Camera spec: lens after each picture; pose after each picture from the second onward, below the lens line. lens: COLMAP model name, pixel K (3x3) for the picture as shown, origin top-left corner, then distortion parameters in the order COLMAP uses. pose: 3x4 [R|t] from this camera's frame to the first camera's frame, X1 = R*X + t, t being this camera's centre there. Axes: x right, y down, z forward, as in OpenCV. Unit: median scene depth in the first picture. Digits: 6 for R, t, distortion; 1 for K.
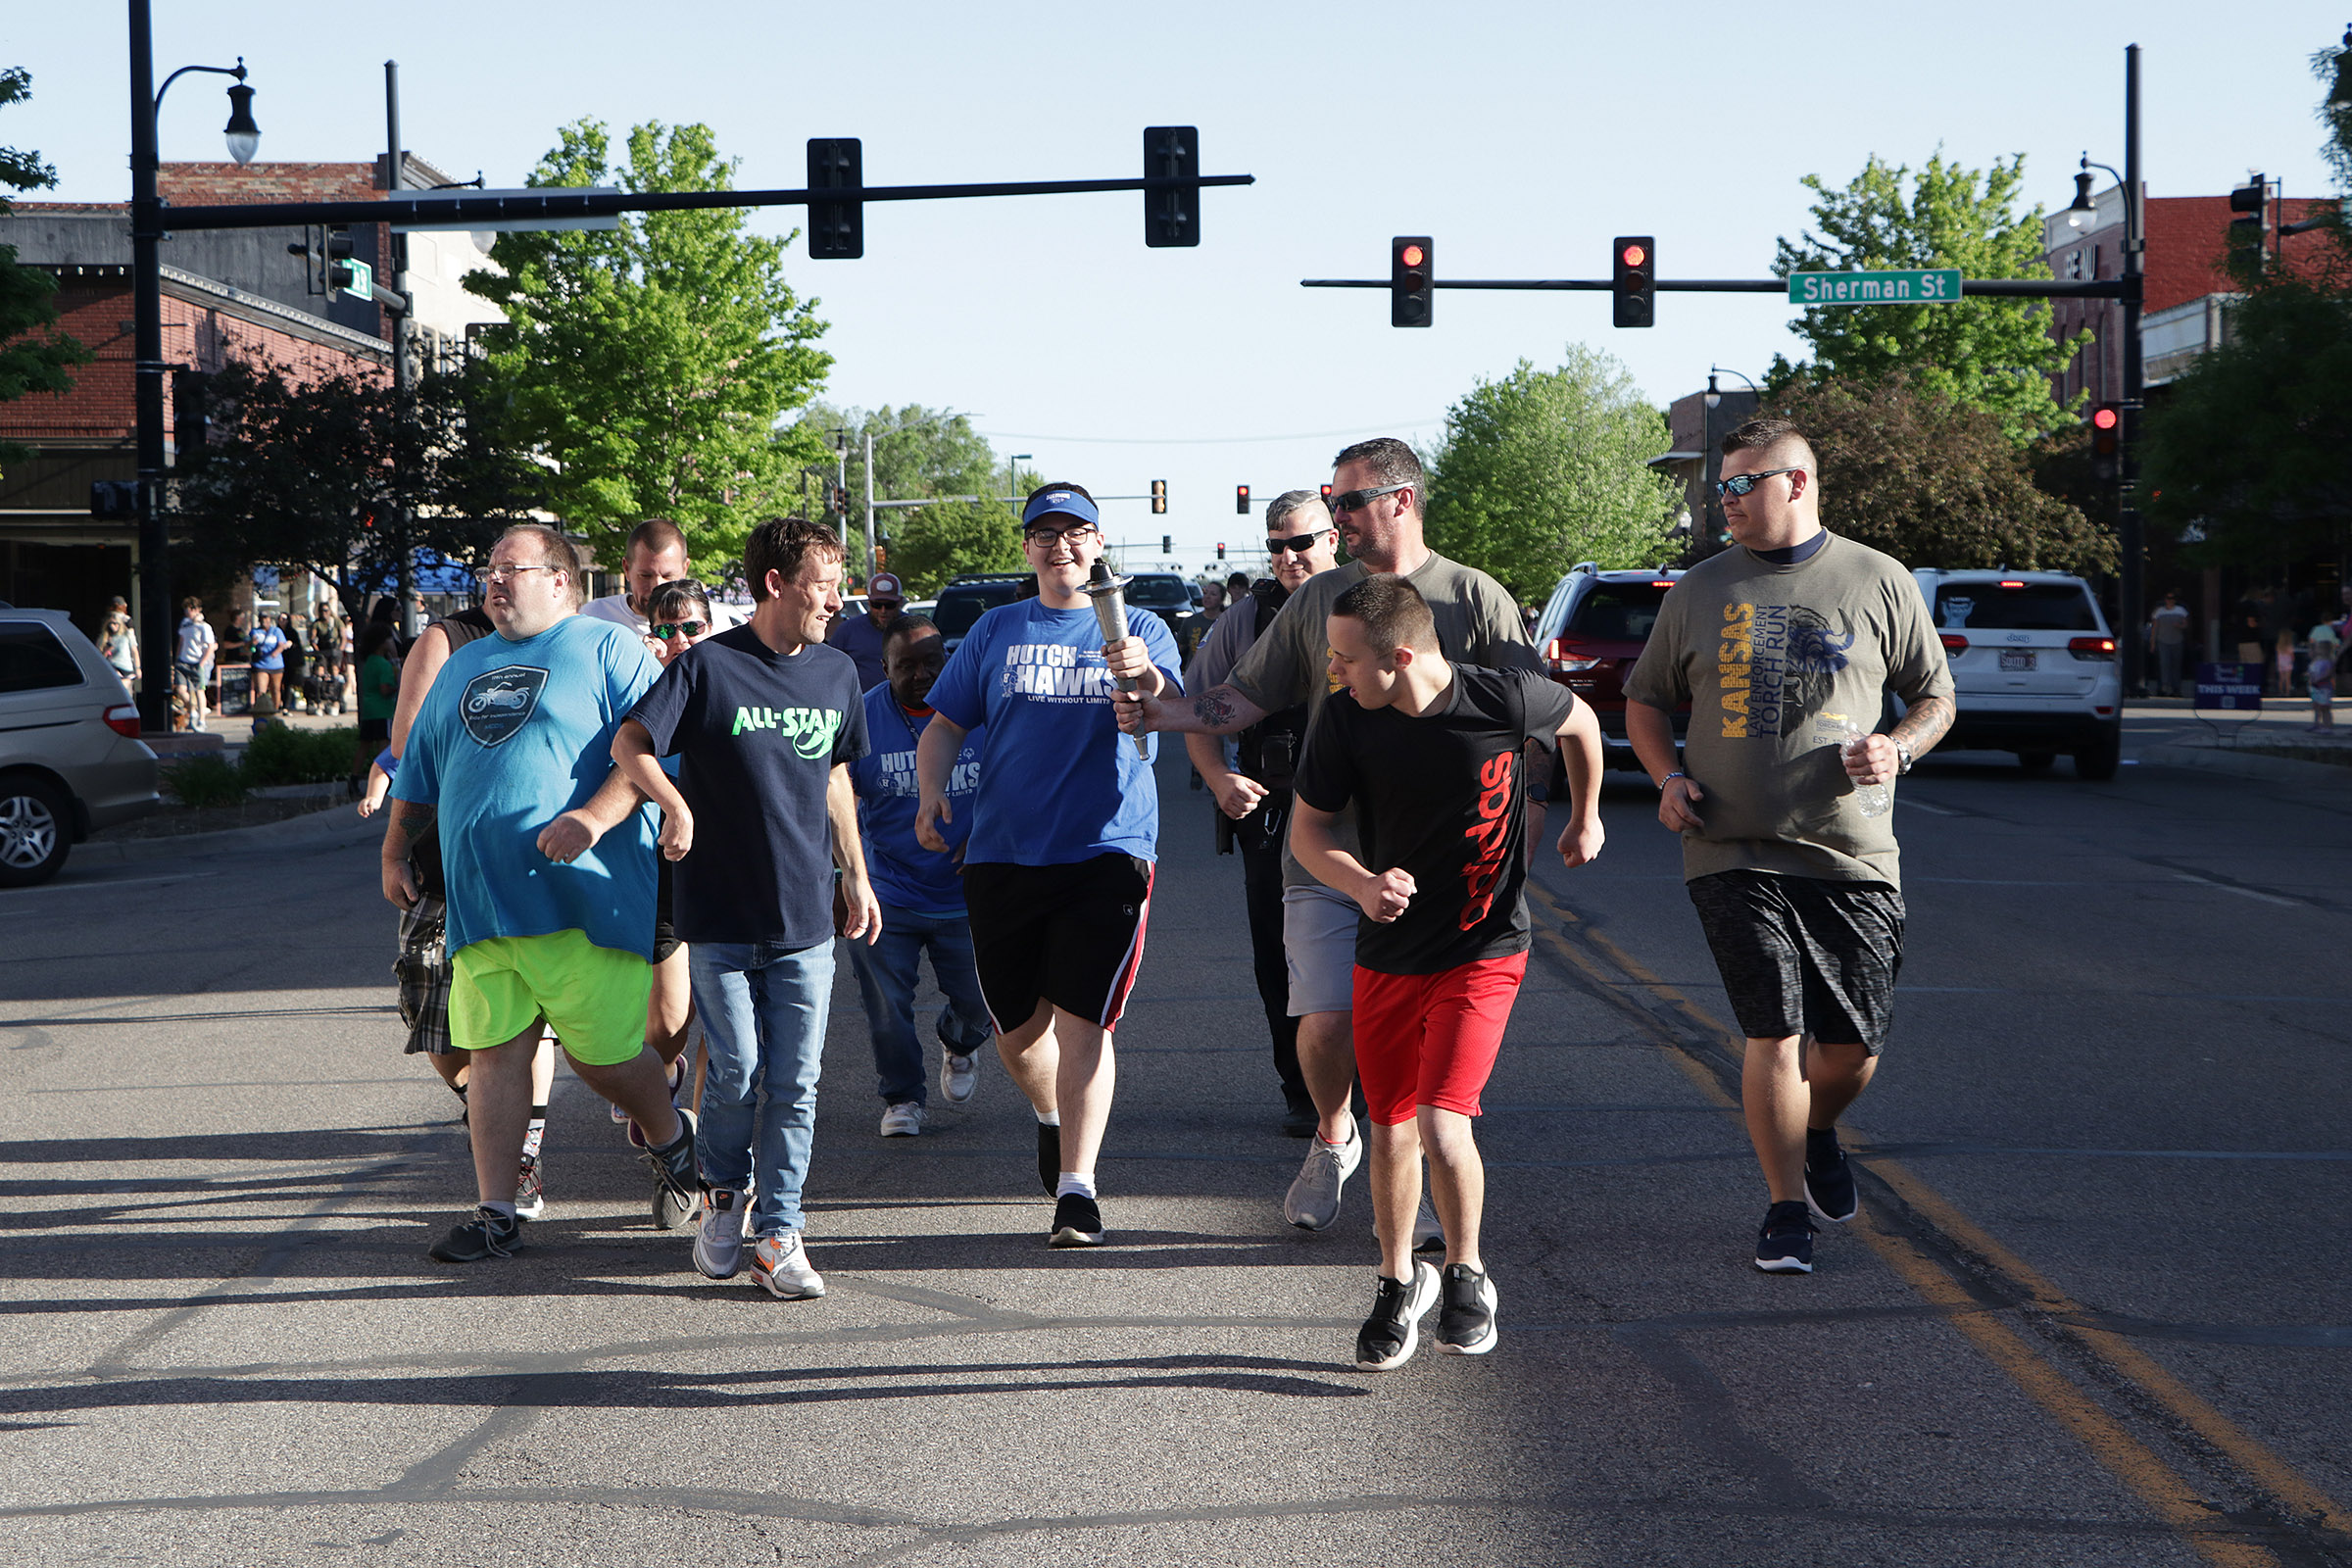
lens RADIAL K [[5509.7, 0, 1176.0], [0, 5509.7, 784.0], [0, 0, 1]] dist [-0.092008, 0.132406]
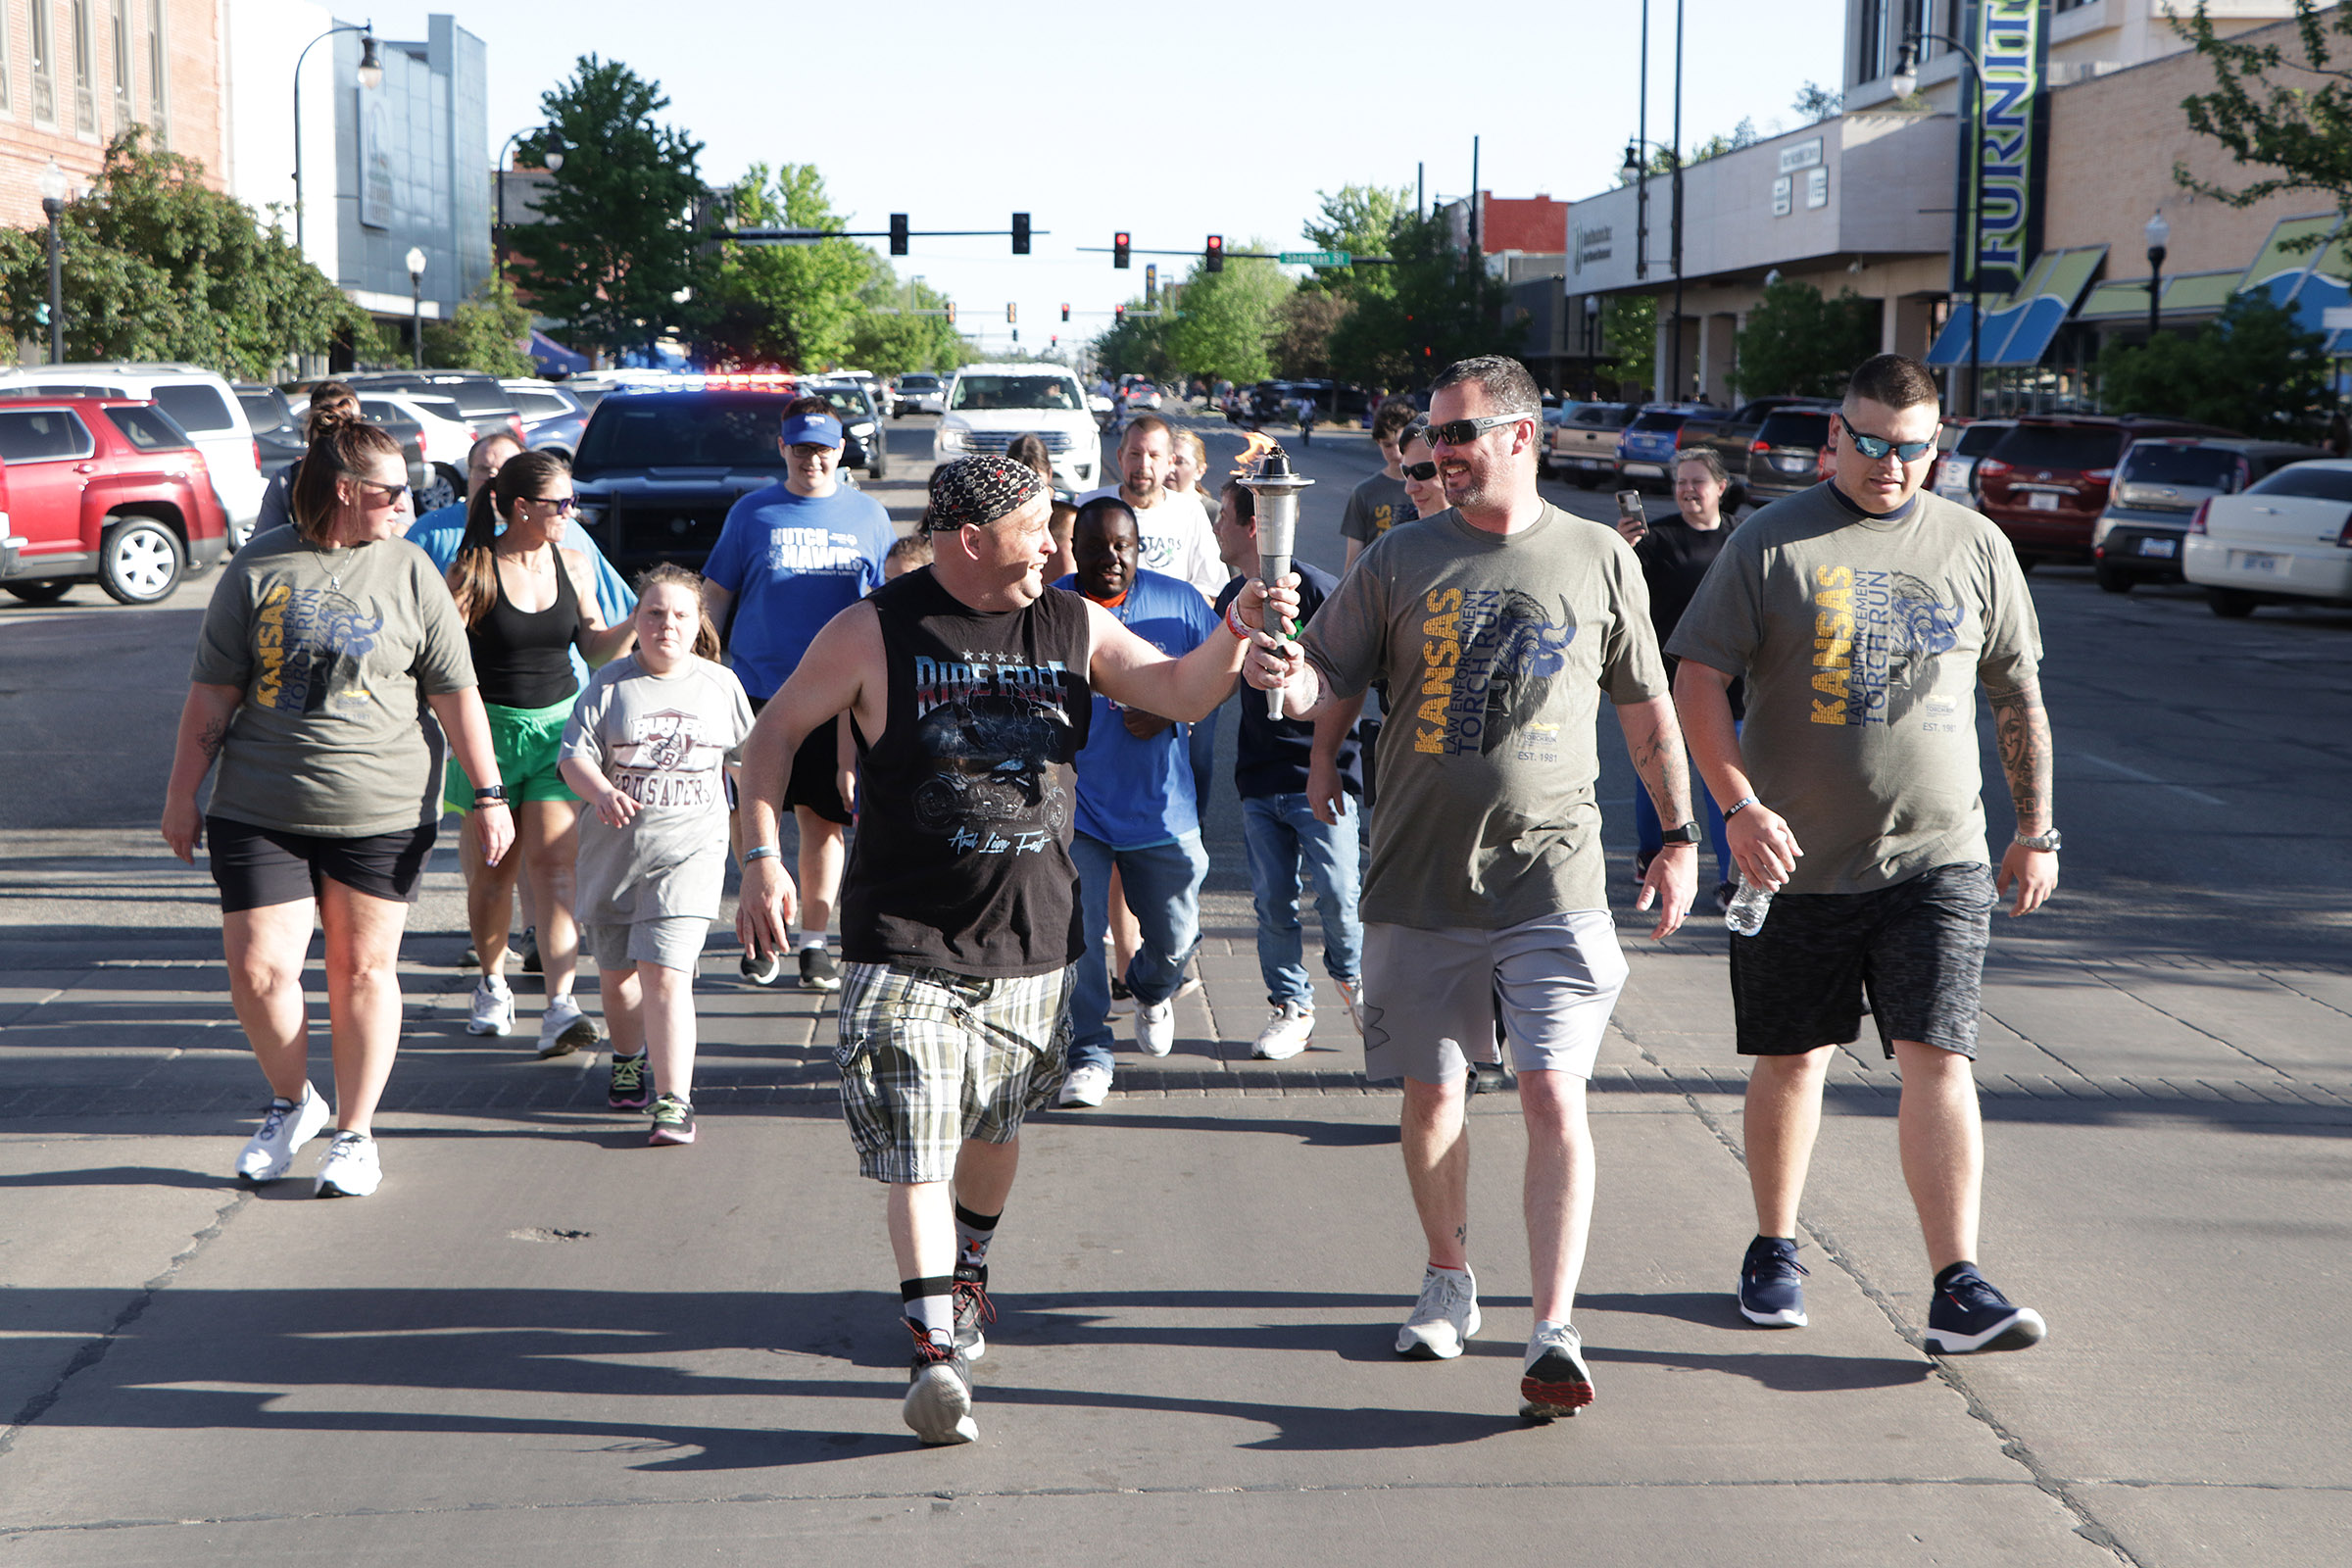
lens RADIAL K [[3942.1, 0, 1176.0], [0, 3942.1, 784.0], [0, 0, 1]] dist [0.009564, -2.130538]
pose [[0.998860, 0.022974, 0.041853, 0.000142], [-0.025812, 0.997311, 0.068588, 0.019988], [-0.040165, -0.069590, 0.996767, -0.656154]]
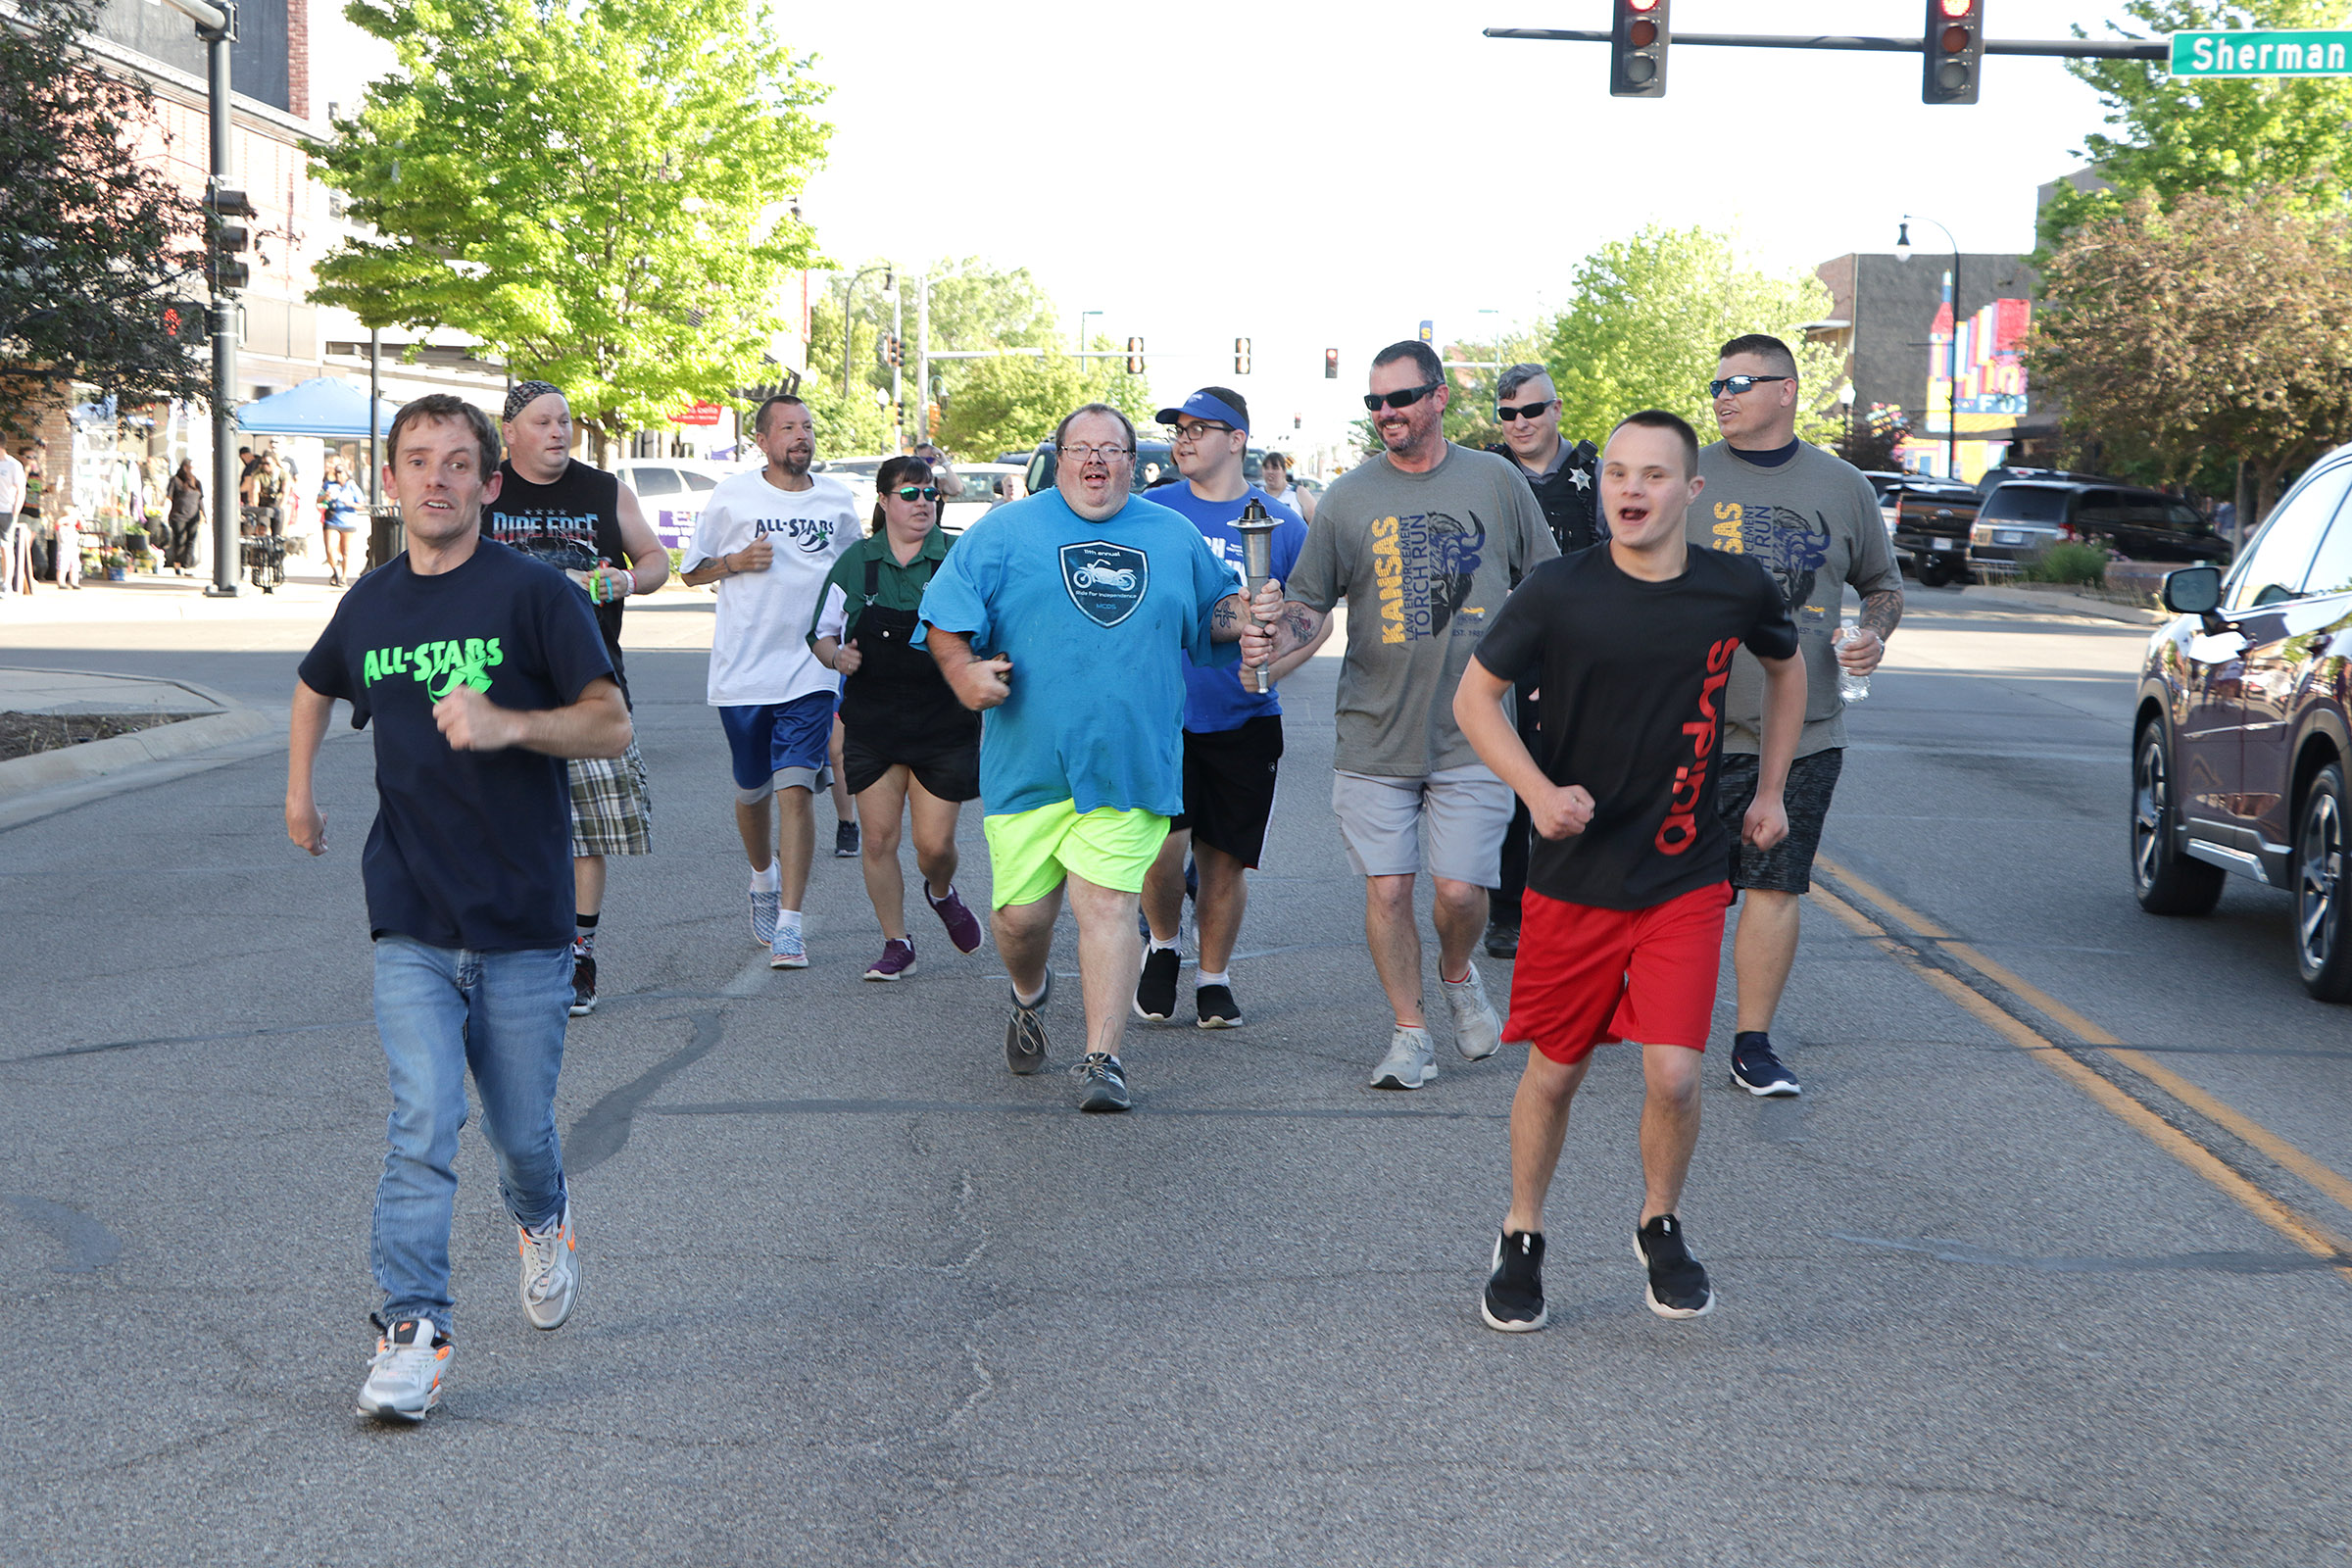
lens RADIAL K [[5723.0, 0, 1176.0], [0, 5723.0, 784.0], [0, 0, 1]] dist [-0.491305, 10.368284]
pose [[0.999566, 0.027214, -0.011265, -0.006031], [-0.026963, 0.999397, 0.021891, -0.007695], [0.011854, -0.021578, 0.999697, 0.234479]]
